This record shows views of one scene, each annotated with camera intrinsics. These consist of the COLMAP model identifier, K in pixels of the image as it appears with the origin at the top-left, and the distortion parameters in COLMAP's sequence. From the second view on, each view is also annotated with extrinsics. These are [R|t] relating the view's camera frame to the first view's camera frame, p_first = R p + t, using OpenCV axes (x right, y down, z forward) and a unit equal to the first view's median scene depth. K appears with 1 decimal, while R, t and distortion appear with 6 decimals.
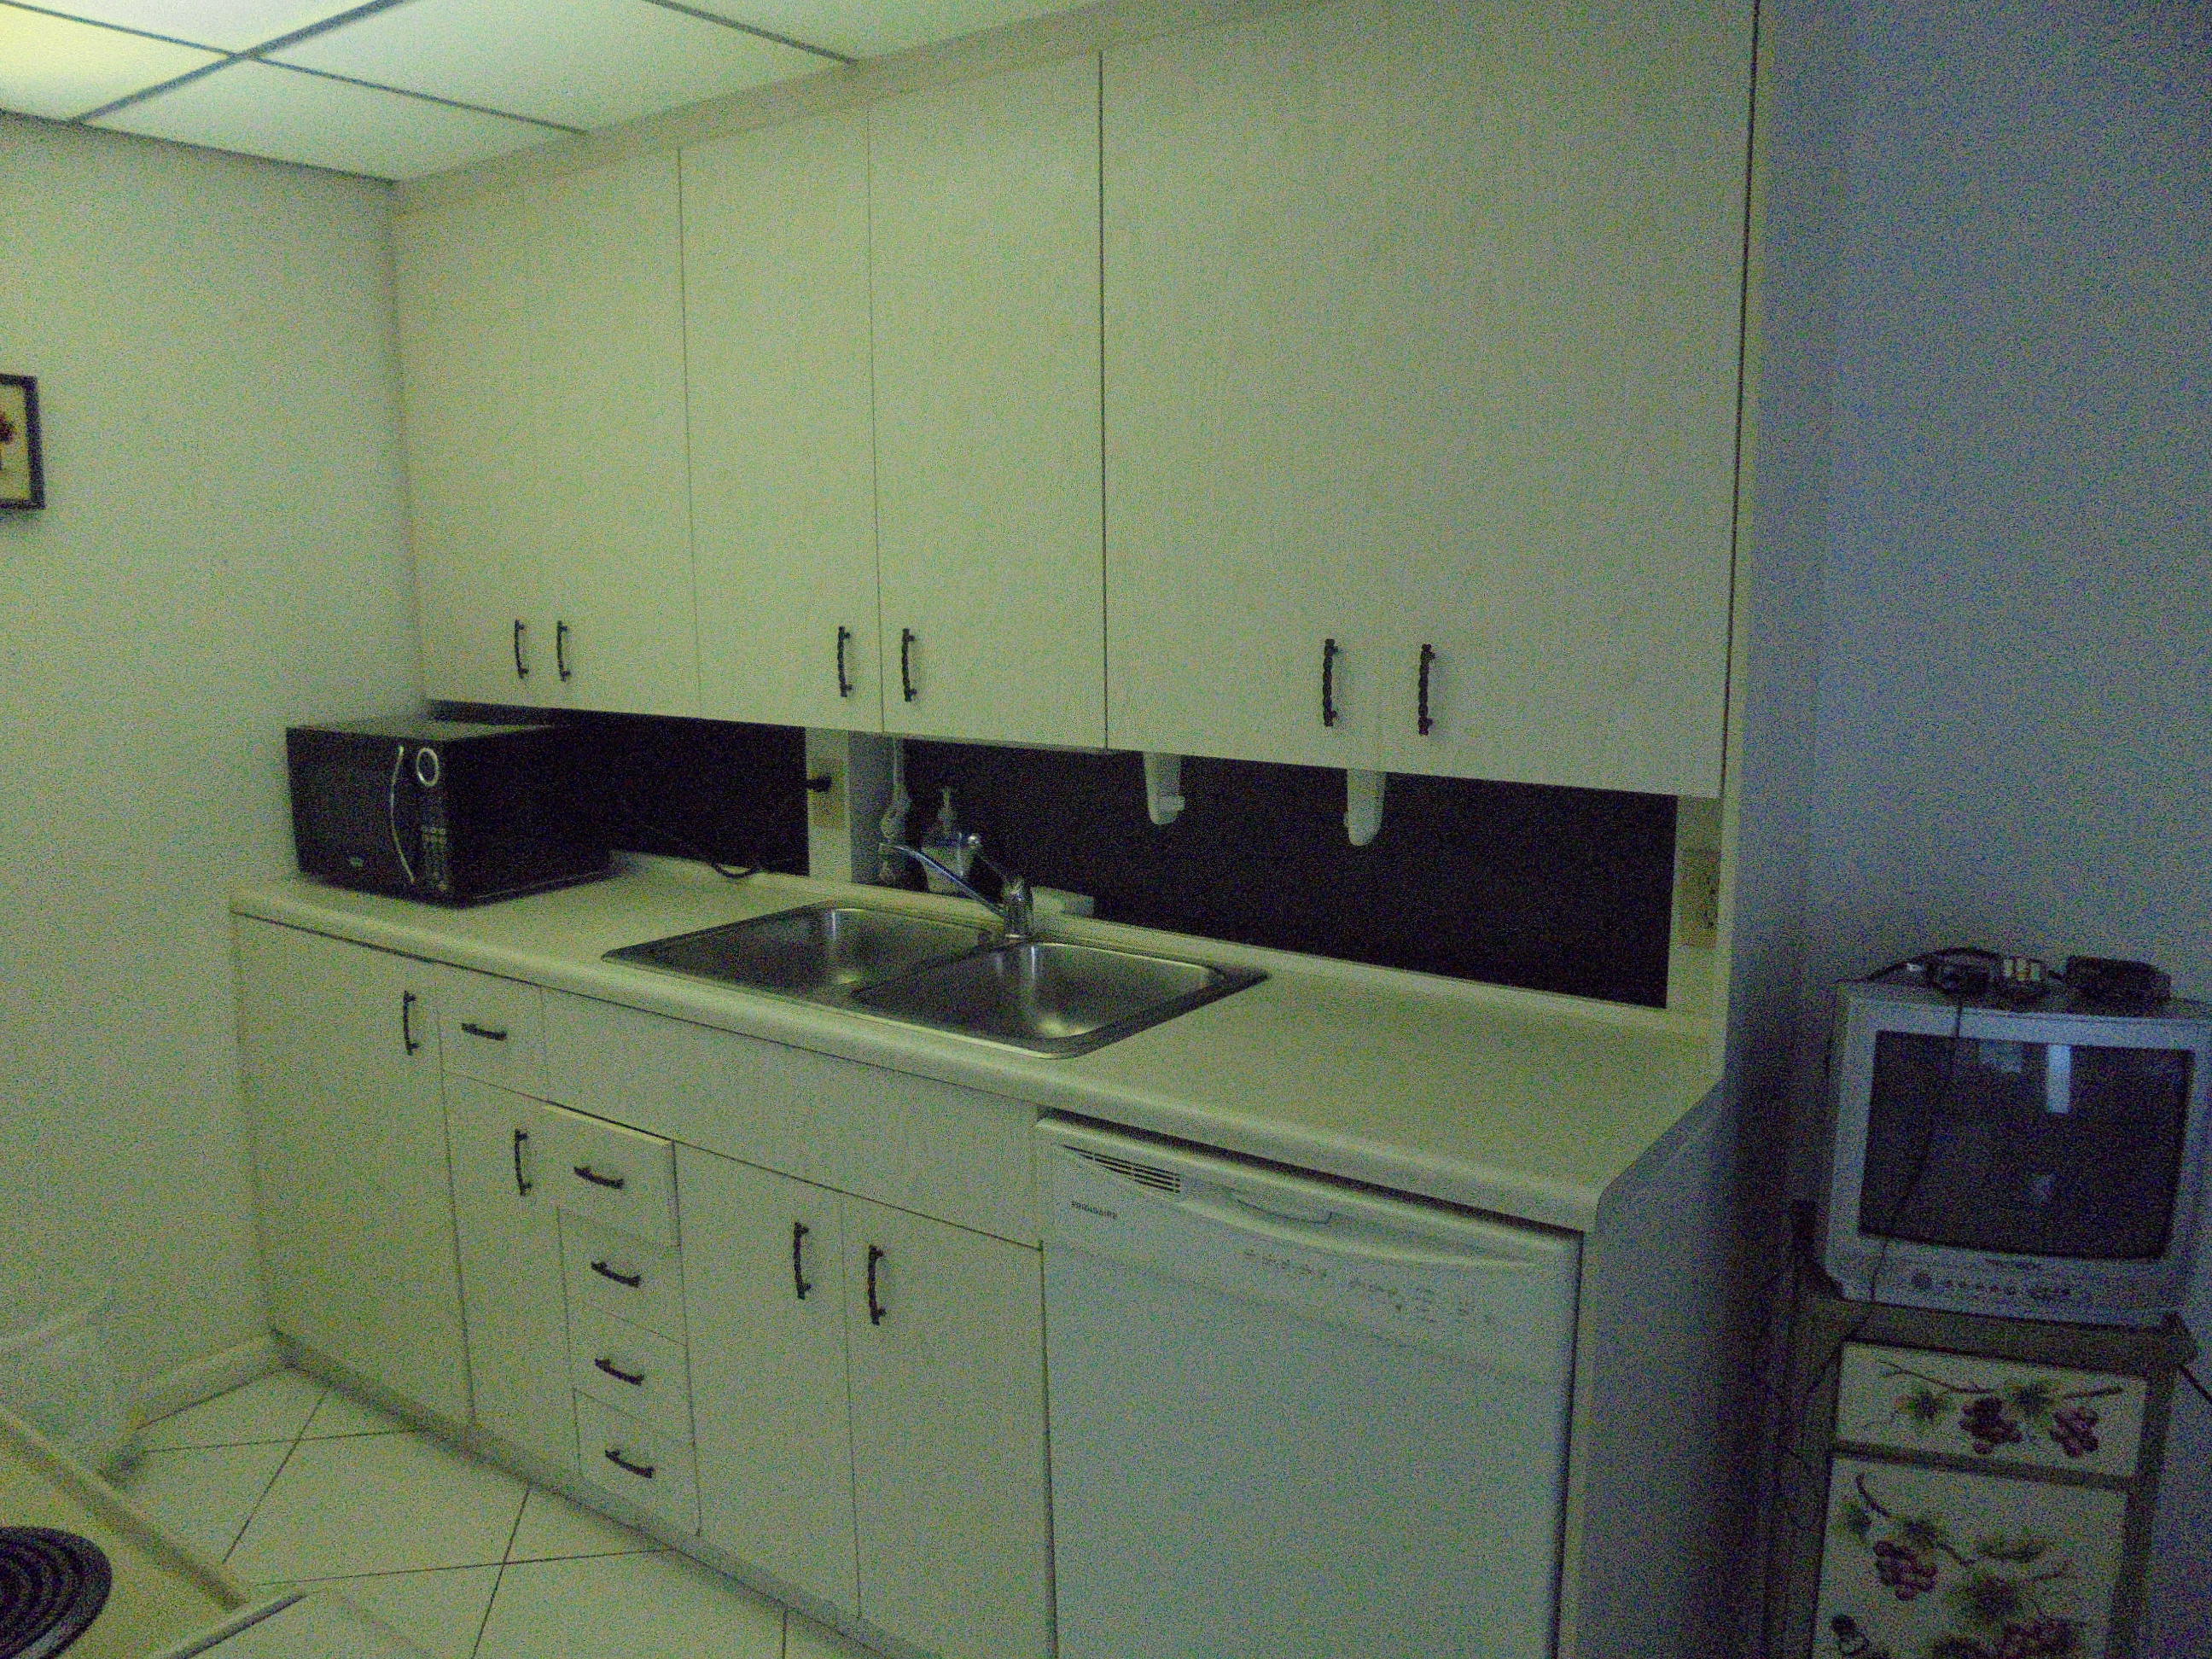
lens RADIAL K [[1644.4, 0, 1103.7], [0, 1644.4, 832.5], [0, 0, 1]] dist [-0.075206, 0.021756]
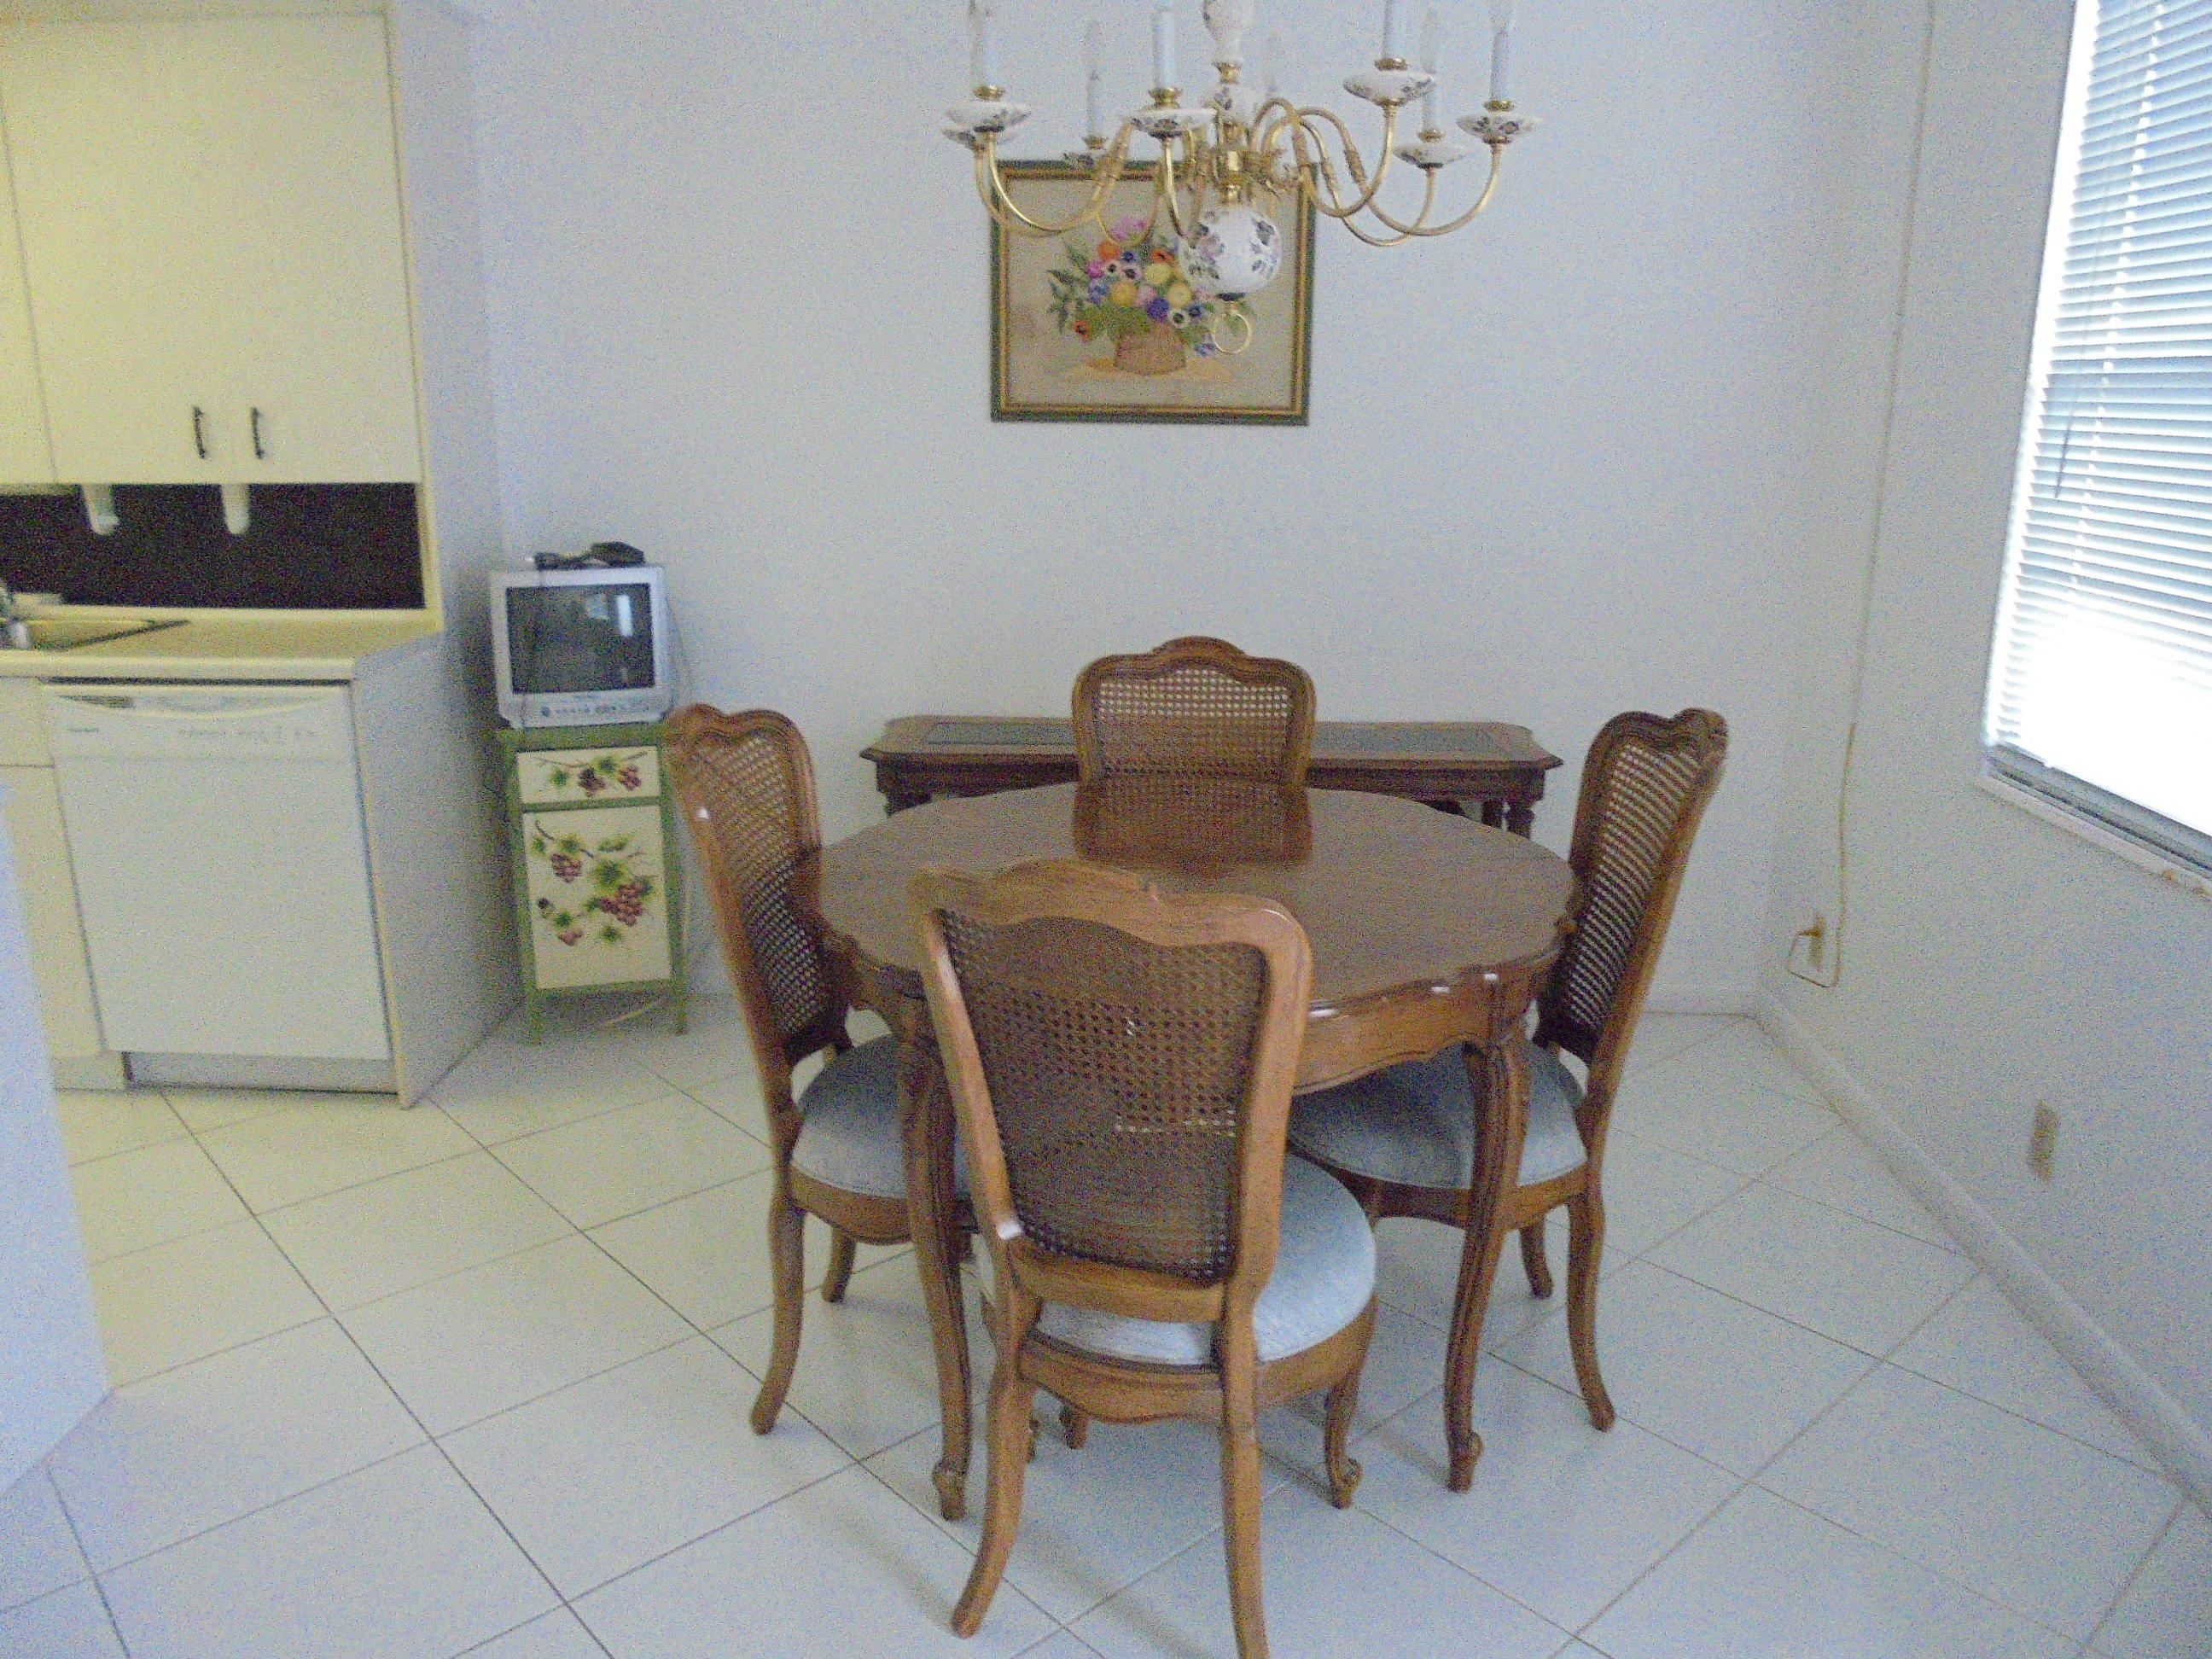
lens RADIAL K [[1644.4, 0, 1099.4], [0, 1644.4, 841.0], [0, 0, 1]] dist [-0.075206, 0.021756]
pose [[0.835122, -0.126979, 0.535208, -0.031284], [0.078158, 0.990511, 0.113045, 0.255584], [-0.544483, -0.052575, 0.837122, -1.096106]]
